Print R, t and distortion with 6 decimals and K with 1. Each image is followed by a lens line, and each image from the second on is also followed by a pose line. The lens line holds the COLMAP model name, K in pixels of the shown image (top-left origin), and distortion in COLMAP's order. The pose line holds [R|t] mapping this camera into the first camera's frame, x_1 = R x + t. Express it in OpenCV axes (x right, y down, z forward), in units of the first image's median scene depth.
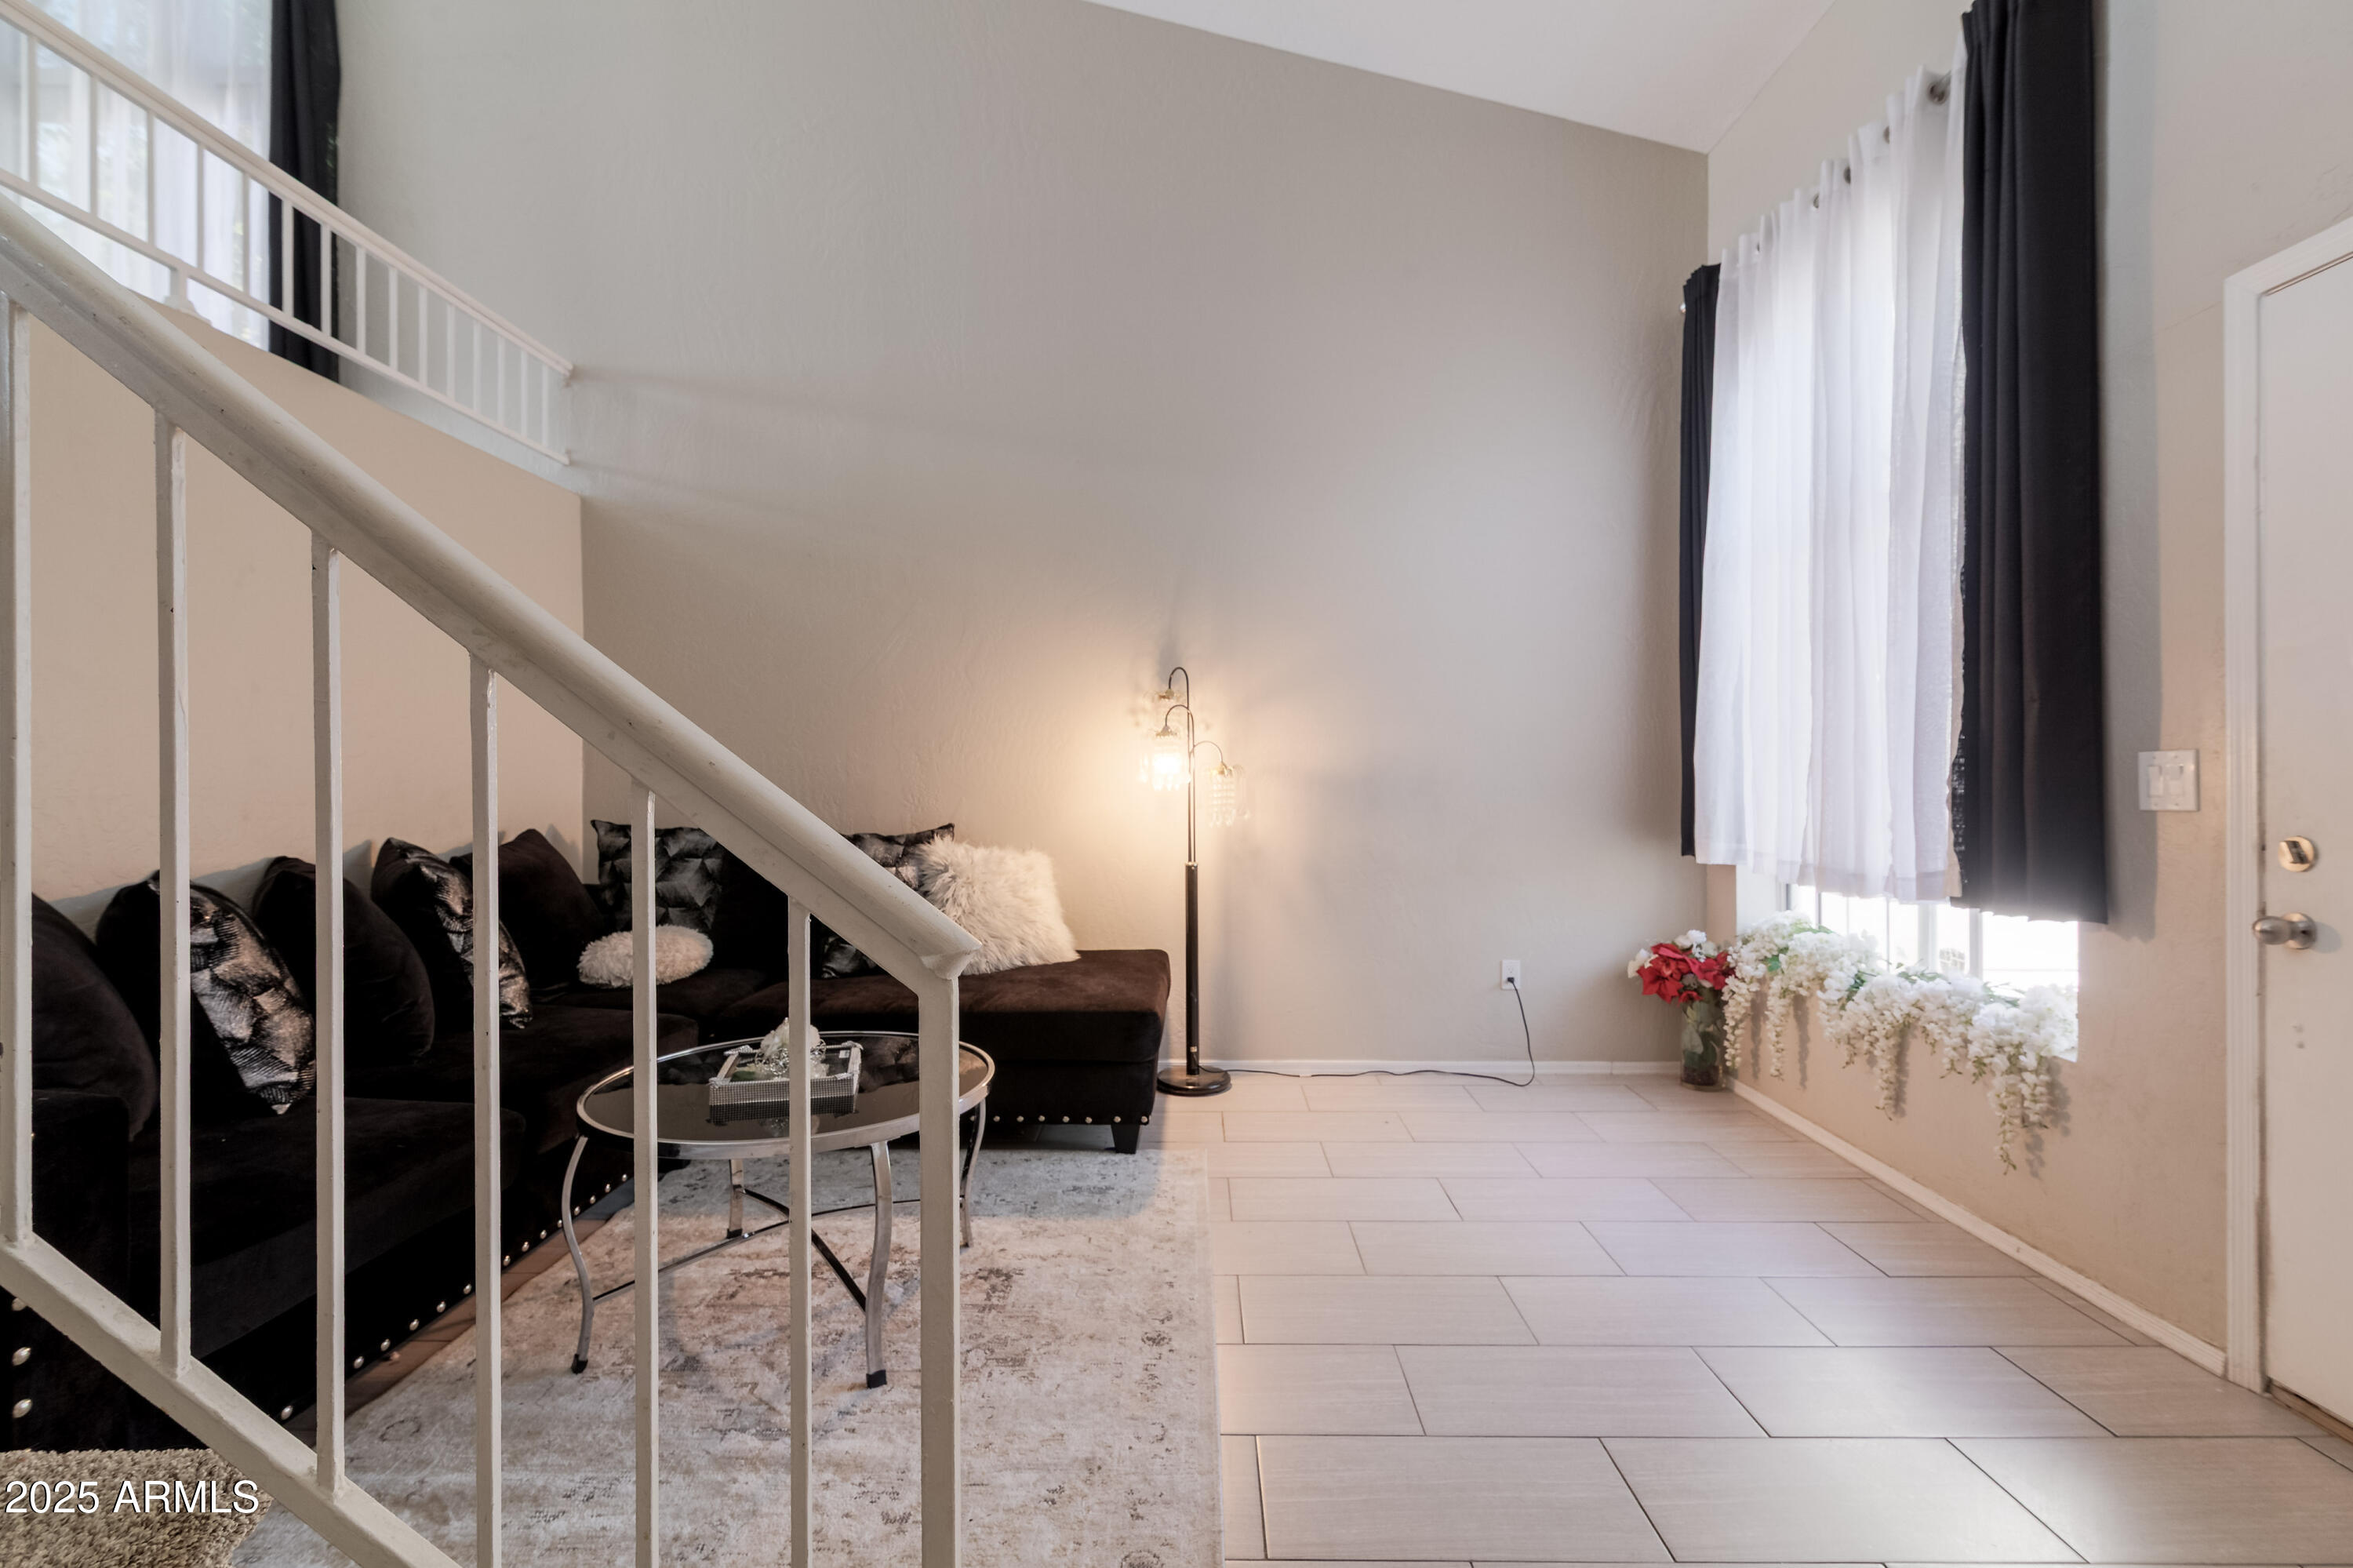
lens RADIAL K [[1063.0, 0, 1176.5], [0, 1063.0, 784.0], [0, 0, 1]] dist [0.000894, -0.000066]
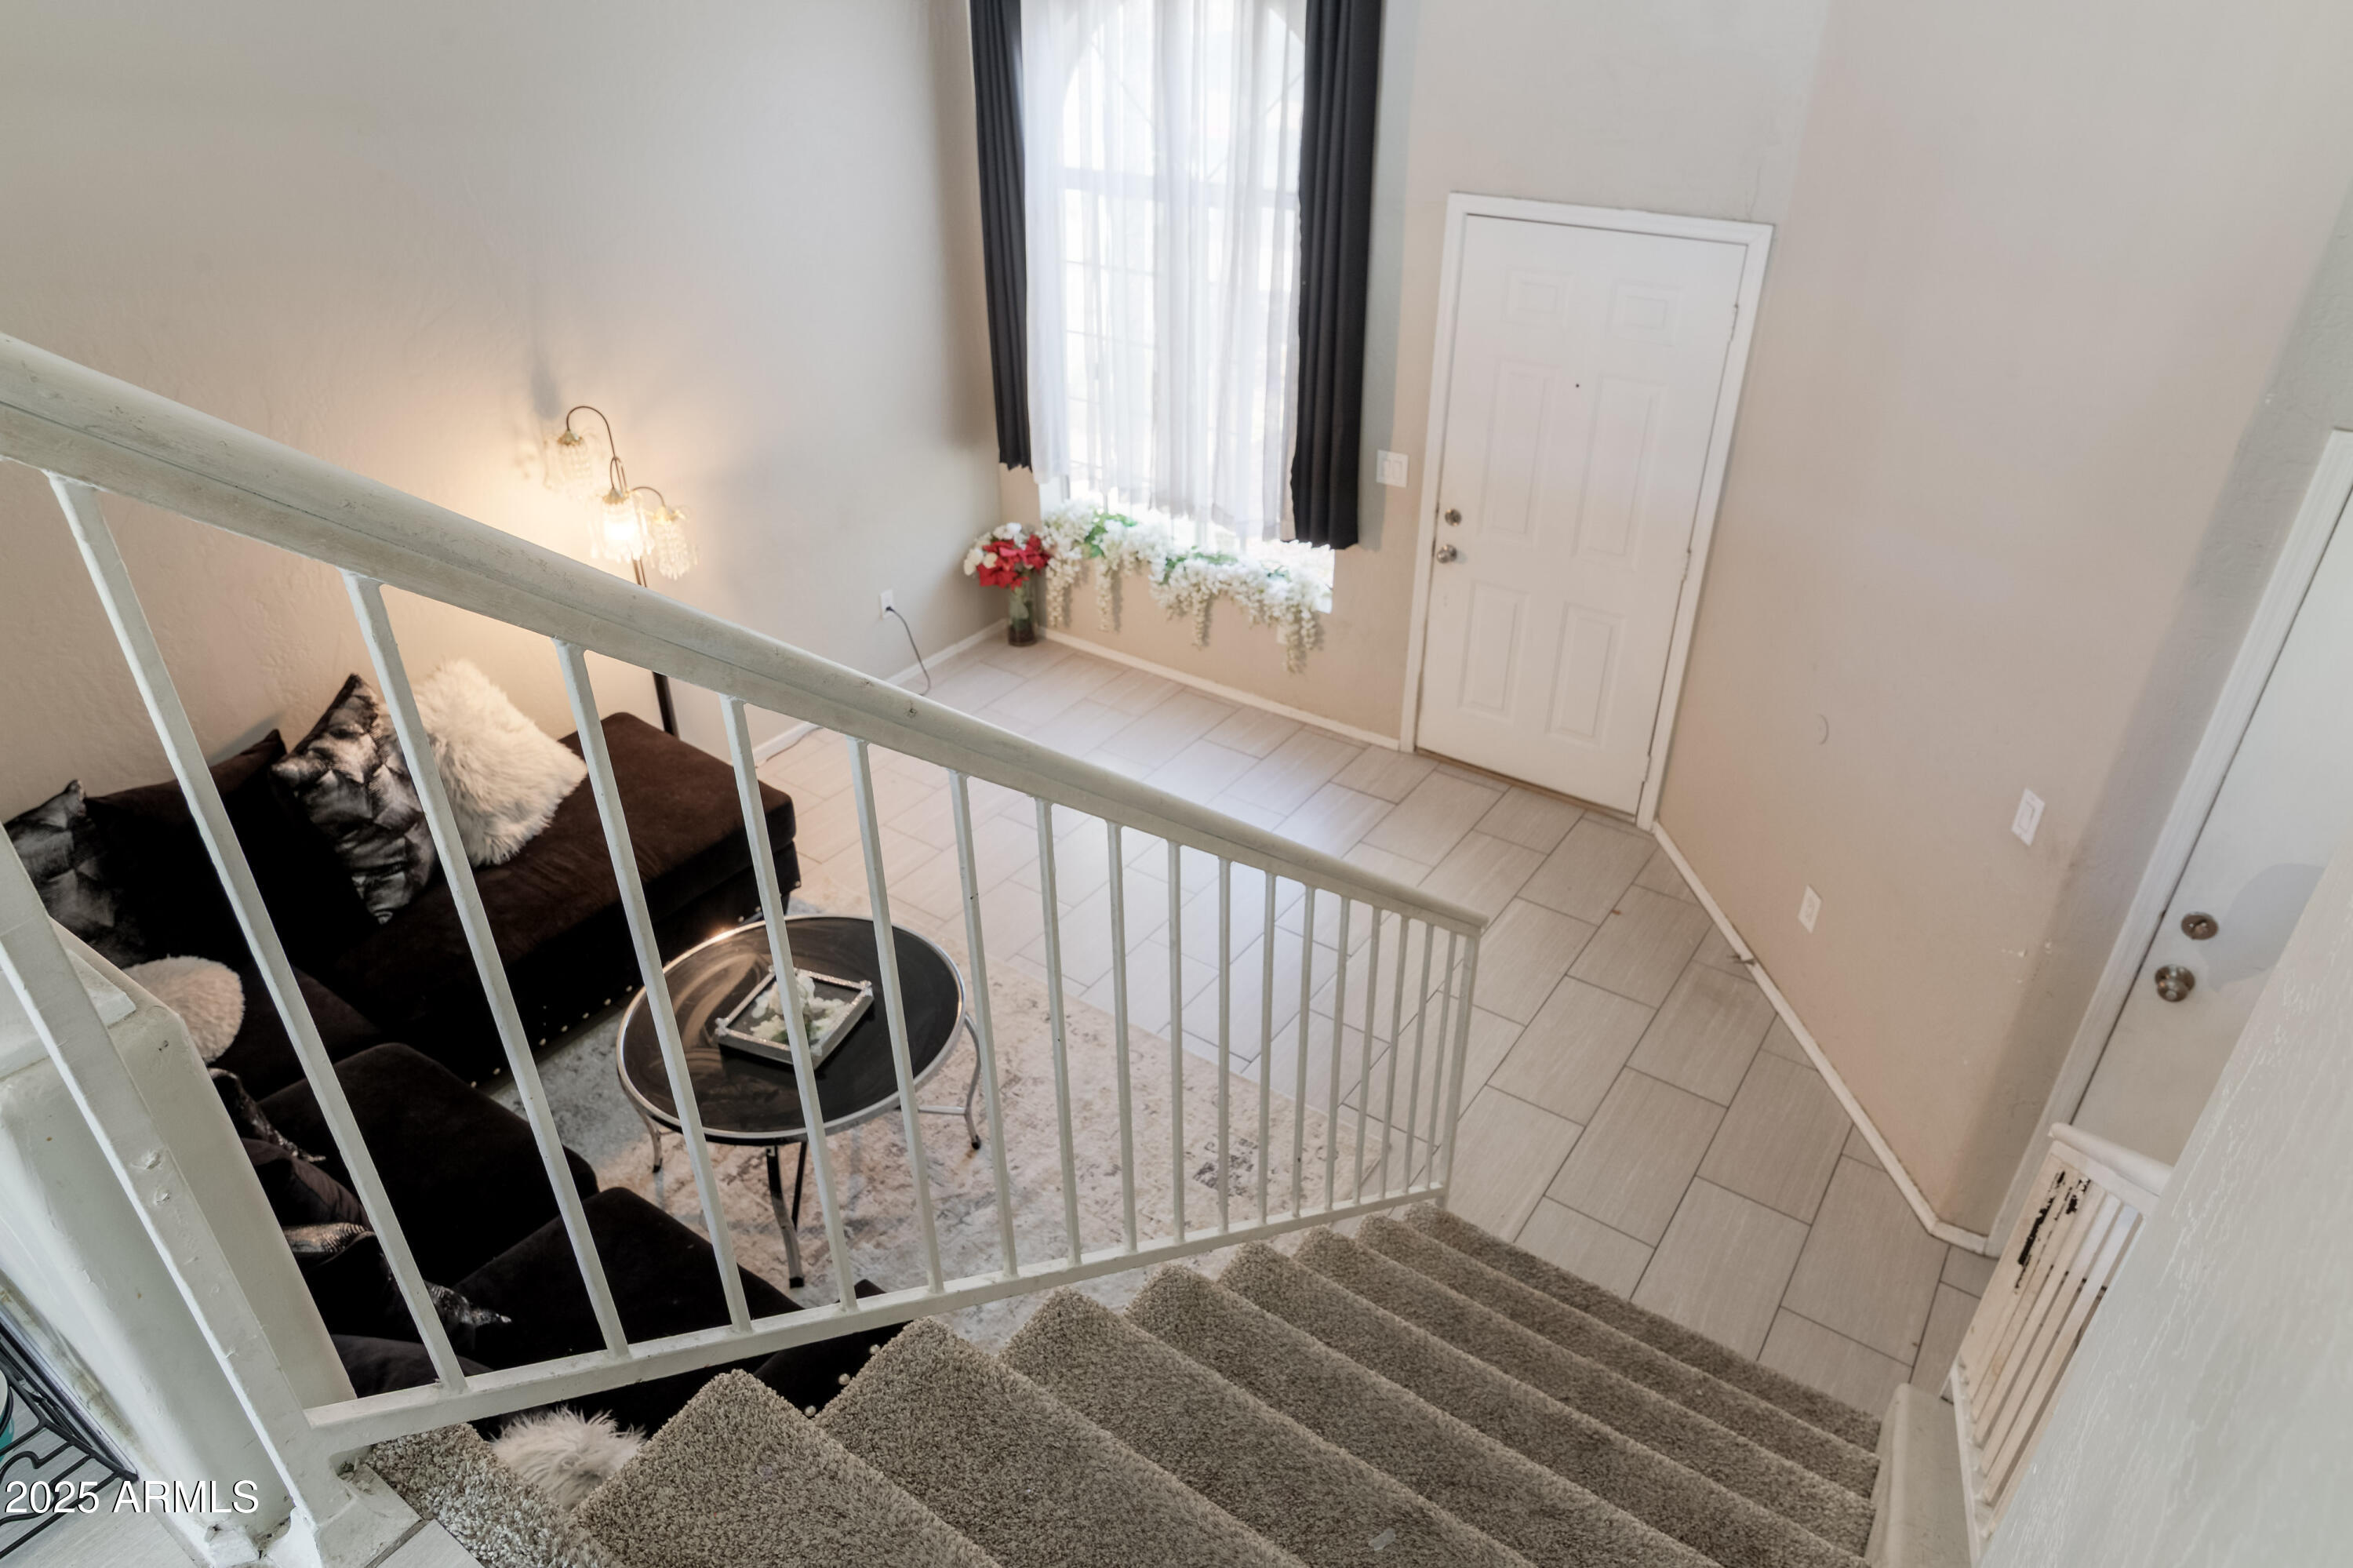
lens RADIAL K [[1415.6, 0, 1176.5], [0, 1415.6, 784.0], [0, 0, 1]] dist [0.002032, -0.000726]
pose [[0.561160, -0.430301, 0.707065, -0.928039], [0.005459, 0.856150, 0.516699, -0.610674], [-0.827689, -0.286091, 0.482786, -0.003305]]
